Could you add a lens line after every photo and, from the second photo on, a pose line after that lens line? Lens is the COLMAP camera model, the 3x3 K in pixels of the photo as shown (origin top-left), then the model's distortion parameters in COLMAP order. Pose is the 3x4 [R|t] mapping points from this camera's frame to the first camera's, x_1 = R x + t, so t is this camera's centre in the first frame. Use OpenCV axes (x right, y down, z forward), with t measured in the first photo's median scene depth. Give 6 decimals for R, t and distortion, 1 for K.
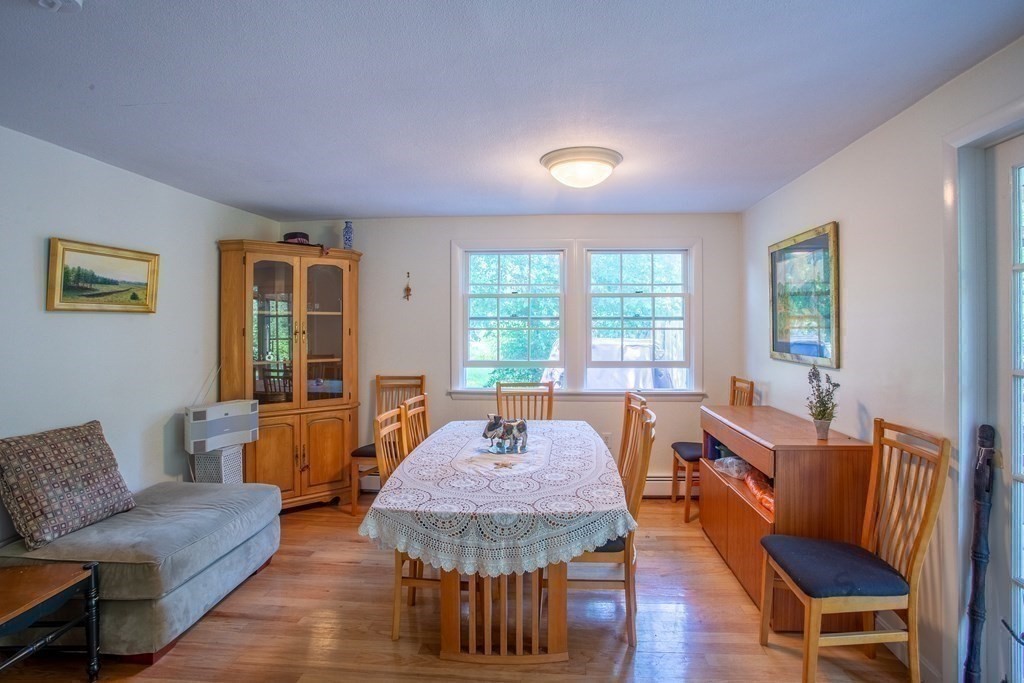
lens RADIAL K [[503.3, 0, 513.8], [0, 503.3, 331.1], [0, 0, 1]] dist [-0.025639, 0.001241]
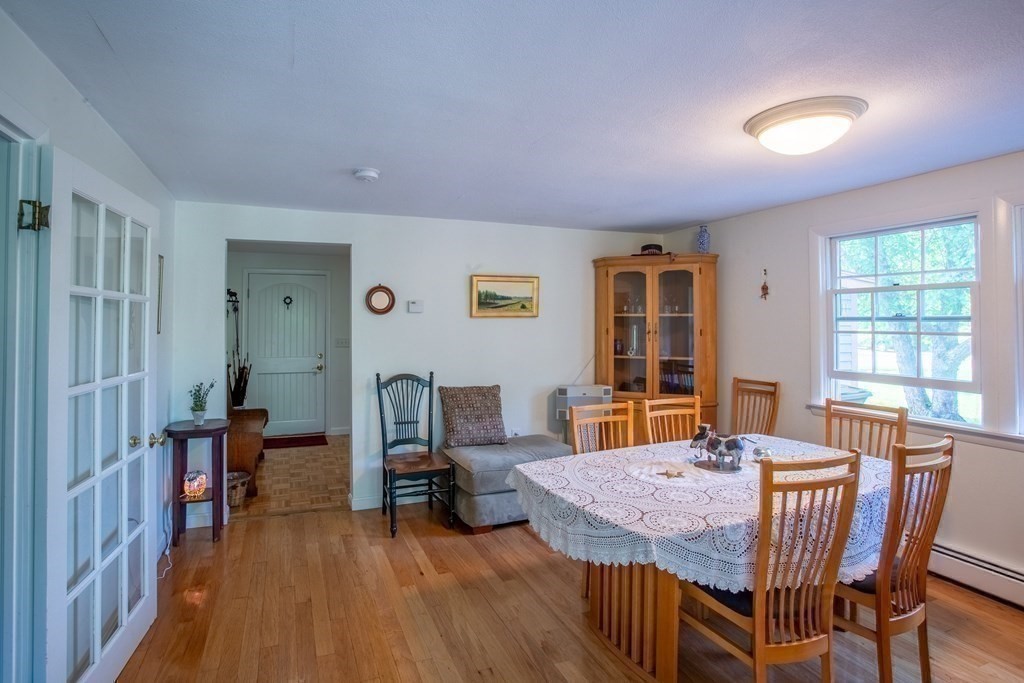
lens RADIAL K [[503.3, 0, 499.1], [0, 503.3, 316.6], [0, 0, 1]] dist [-0.025639, 0.001241]
pose [[0.479532, -0.005045, -0.877510, 0.520480], [-0.012773, 0.999837, -0.012728, -0.017079], [0.877431, 0.017312, 0.479390, 0.186853]]
